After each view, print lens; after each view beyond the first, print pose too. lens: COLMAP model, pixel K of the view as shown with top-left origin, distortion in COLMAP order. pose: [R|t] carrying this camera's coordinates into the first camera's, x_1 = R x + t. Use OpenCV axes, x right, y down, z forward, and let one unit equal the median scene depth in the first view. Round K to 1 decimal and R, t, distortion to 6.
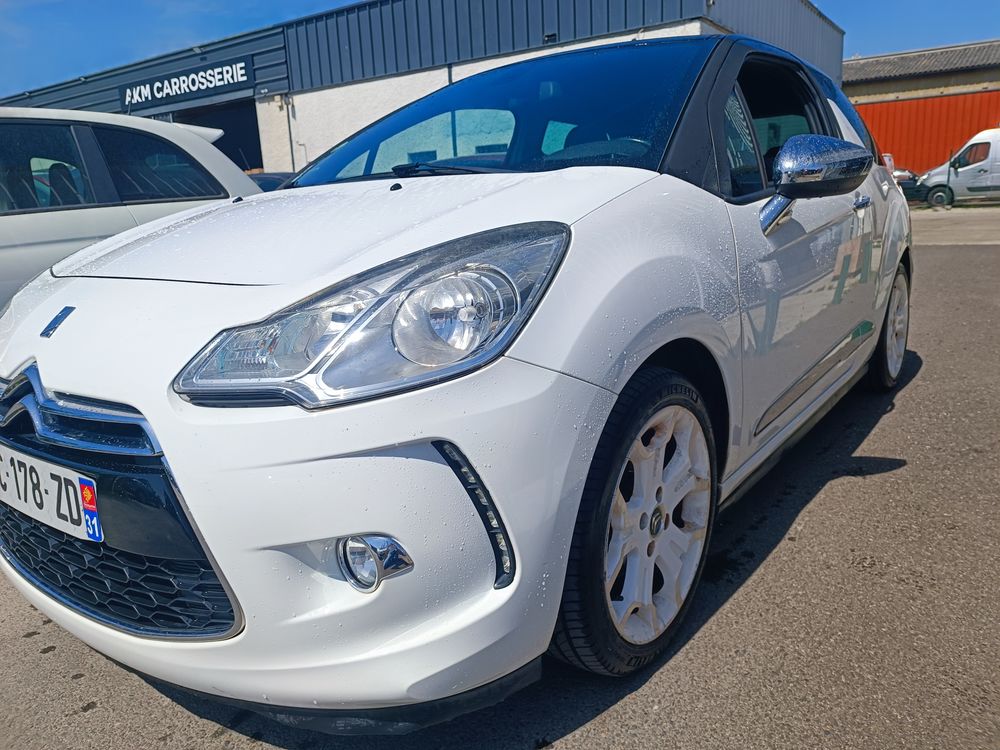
lens RADIAL K [[719.1, 0, 500.0], [0, 719.1, 375.0], [0, 0, 1]] dist [0.051482, -0.075195]
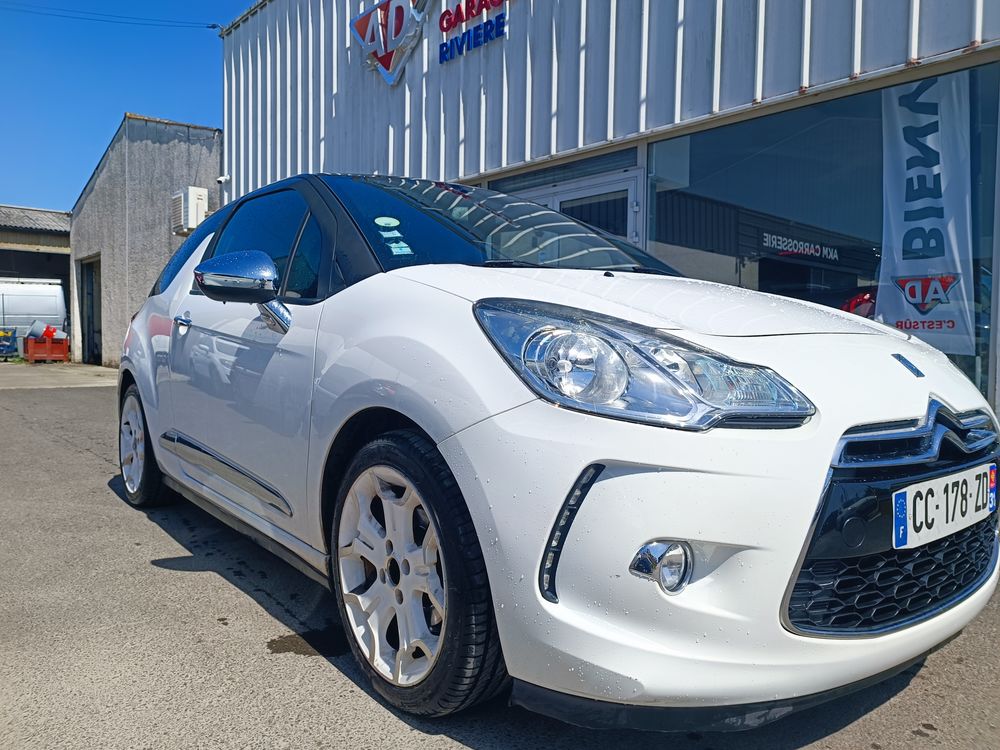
lens RADIAL K [[719.1, 0, 500.0], [0, 719.1, 375.0], [0, 0, 1]] dist [0.051482, -0.075195]
pose [[0.248713, 0.013561, 0.968482, -1.016692], [0.194013, 0.978940, -0.063531, -0.058918], [-0.948947, 0.203699, 0.240844, 0.713343]]
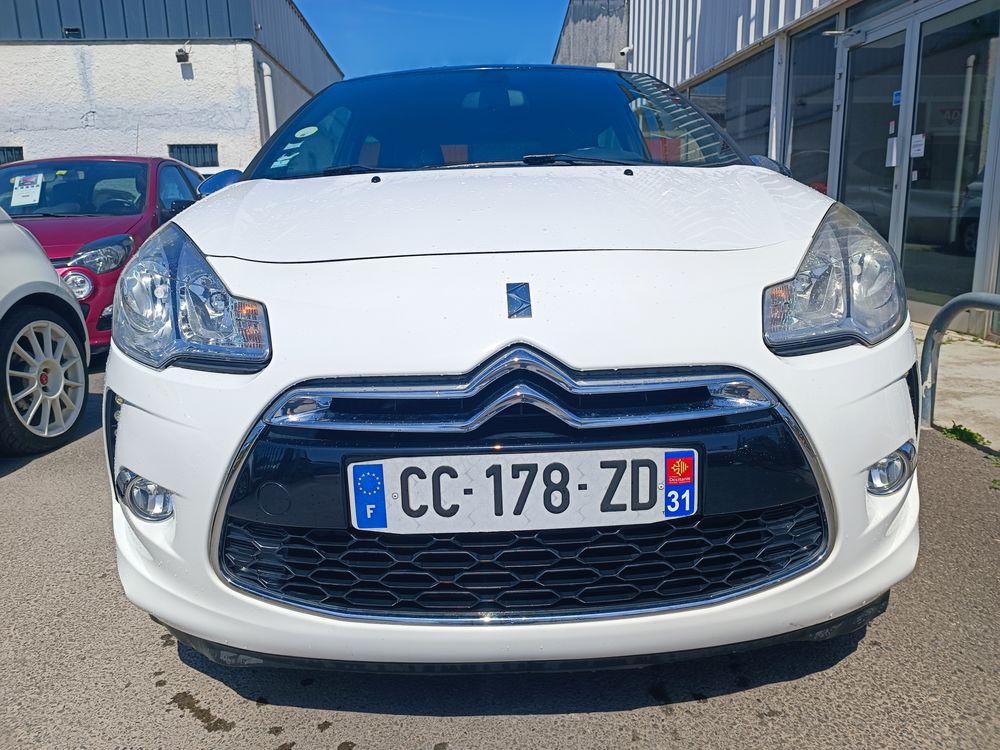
lens RADIAL K [[719.1, 0, 500.0], [0, 719.1, 375.0], [0, 0, 1]] dist [0.051482, -0.075195]
pose [[0.783446, -0.103058, 0.612855, -0.614925], [0.124492, 0.992191, 0.007701, 0.003493], [-0.608863, 0.070262, 0.790157, 0.180375]]
